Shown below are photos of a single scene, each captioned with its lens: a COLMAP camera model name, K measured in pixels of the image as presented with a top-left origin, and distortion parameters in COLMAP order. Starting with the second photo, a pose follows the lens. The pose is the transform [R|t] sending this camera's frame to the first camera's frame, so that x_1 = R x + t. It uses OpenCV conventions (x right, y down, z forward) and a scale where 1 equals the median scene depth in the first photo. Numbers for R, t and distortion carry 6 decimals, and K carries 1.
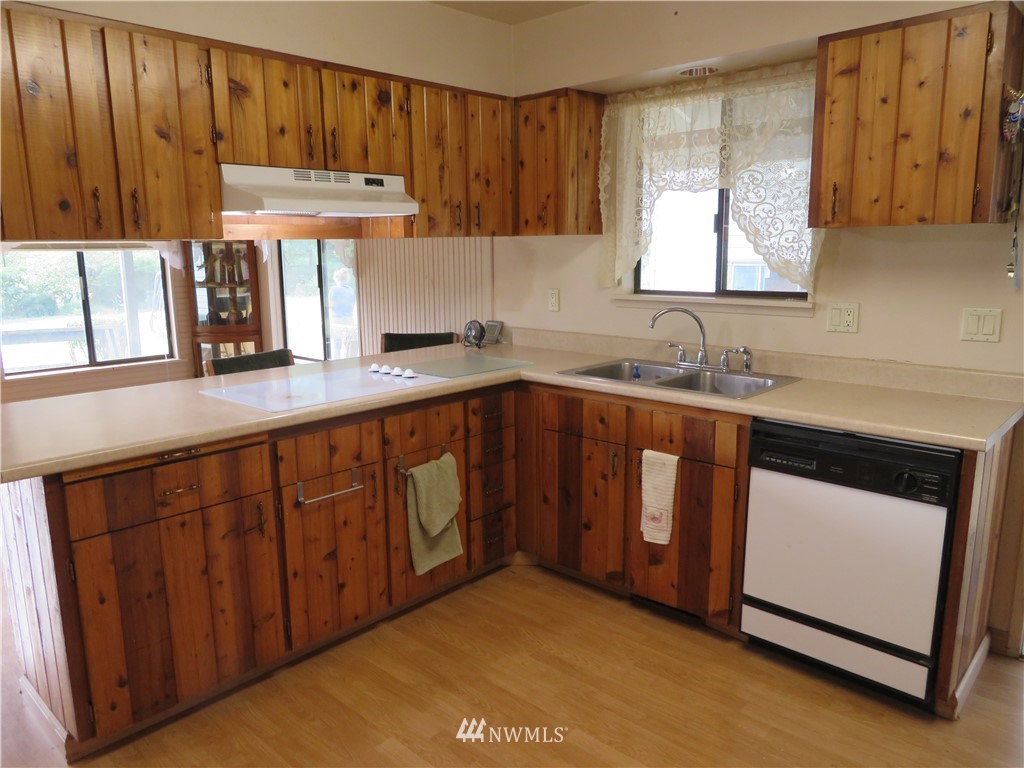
lens RADIAL K [[733.0, 0, 512.0], [0, 733.0, 384.0], [0, 0, 1]] dist [-0.004713, 0.000526]
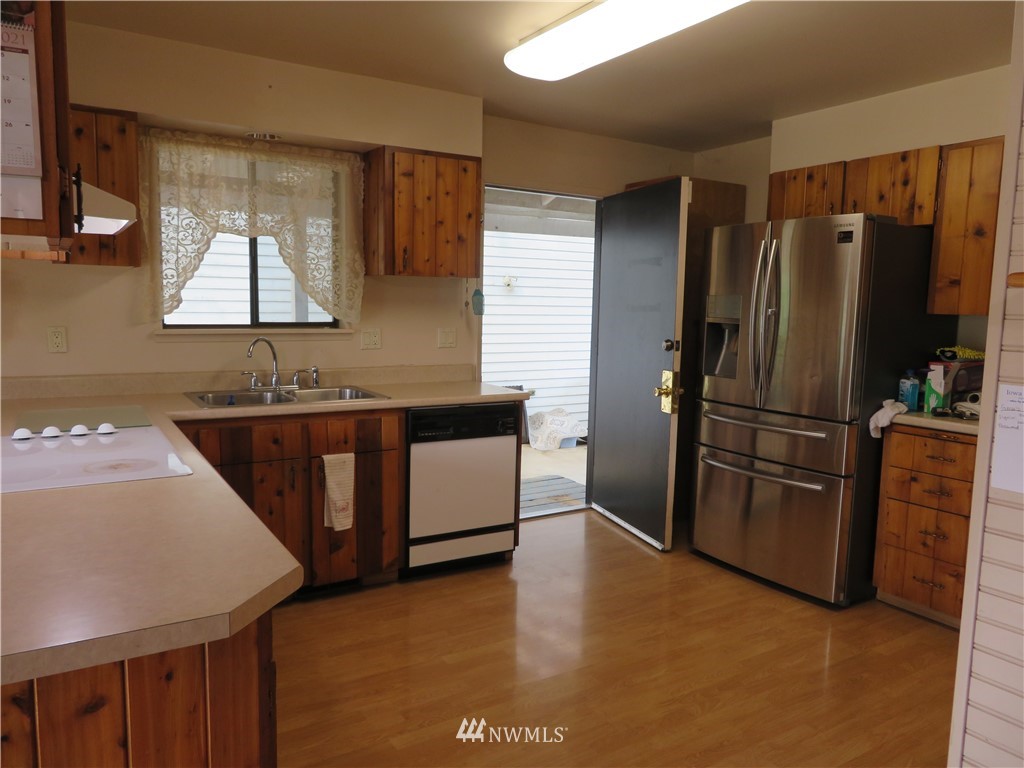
lens RADIAL K [[733.0, 0, 512.0], [0, 733.0, 384.0], [0, 0, 1]] dist [-0.004713, 0.000526]
pose [[0.265355, -0.095478, 0.959412, -0.855900], [0.151501, 0.986852, 0.056306, -0.044096], [-0.952173, 0.130411, 0.276332, 0.373912]]
